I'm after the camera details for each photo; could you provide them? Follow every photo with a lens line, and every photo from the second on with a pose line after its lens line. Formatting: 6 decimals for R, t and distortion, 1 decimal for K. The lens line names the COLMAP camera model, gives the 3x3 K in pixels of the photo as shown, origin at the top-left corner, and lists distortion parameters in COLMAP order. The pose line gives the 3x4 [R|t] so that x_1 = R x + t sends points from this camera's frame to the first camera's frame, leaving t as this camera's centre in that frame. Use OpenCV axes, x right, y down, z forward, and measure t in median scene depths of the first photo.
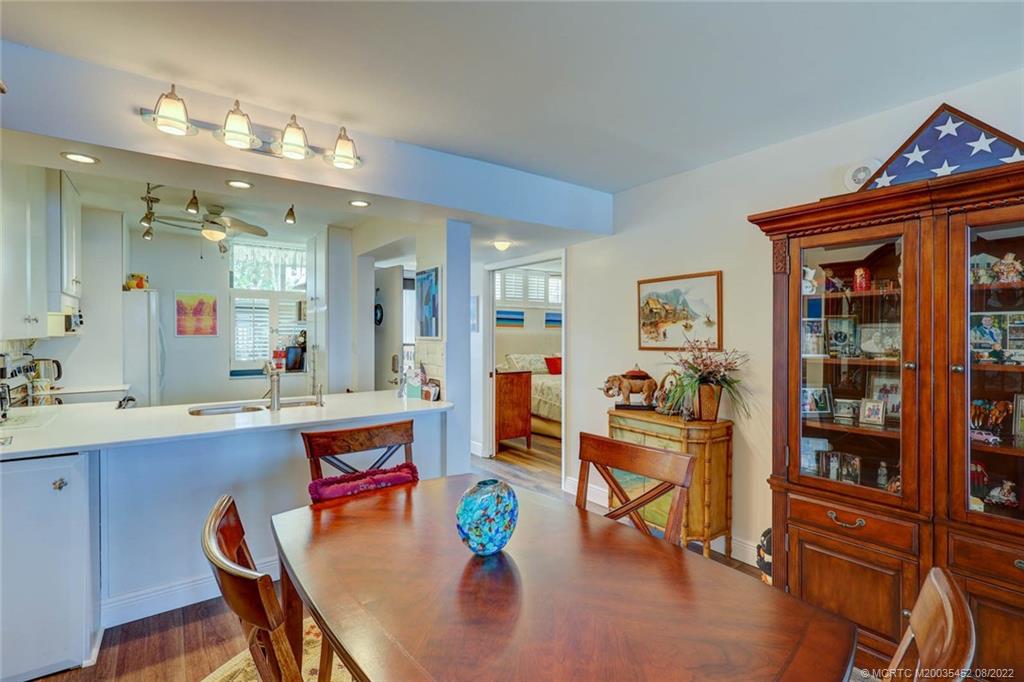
lens RADIAL K [[483.7, 0, 507.7], [0, 483.7, 335.9], [0, 0, 1]] dist [-0.000658, 0.001103]
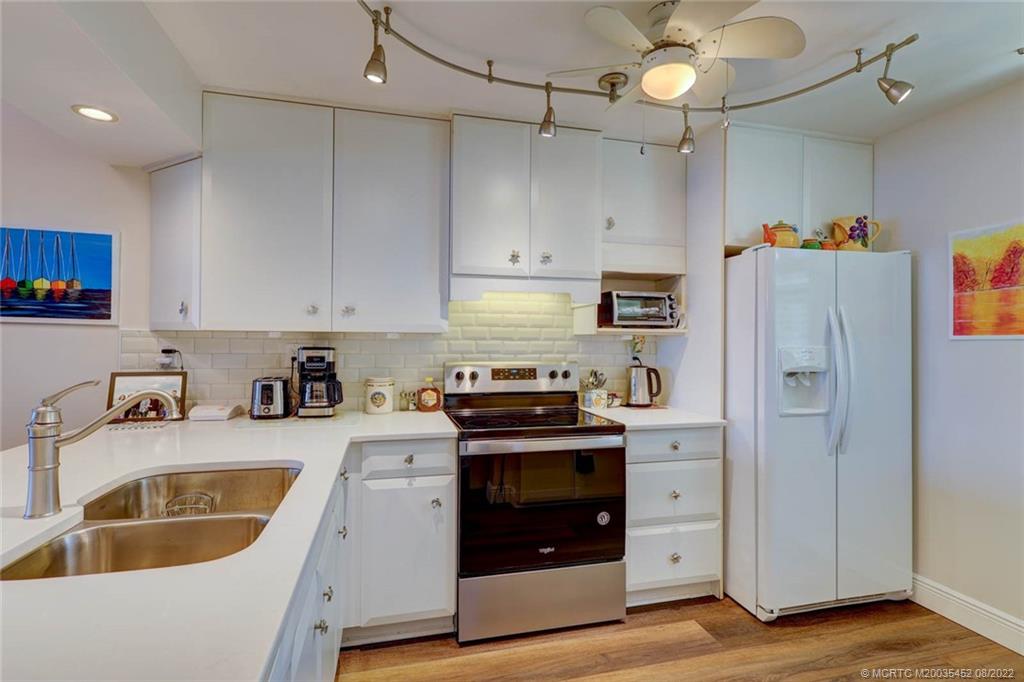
lens RADIAL K [[483.7, 0, 517.7], [0, 483.7, 338.7], [0, 0, 1]] dist [-0.000658, 0.001103]
pose [[-0.345564, -0.009356, -0.938349, -0.136843], [-0.013824, 0.999893, -0.004879, 0.008966], [0.938293, 0.011286, -0.345656, 0.770662]]
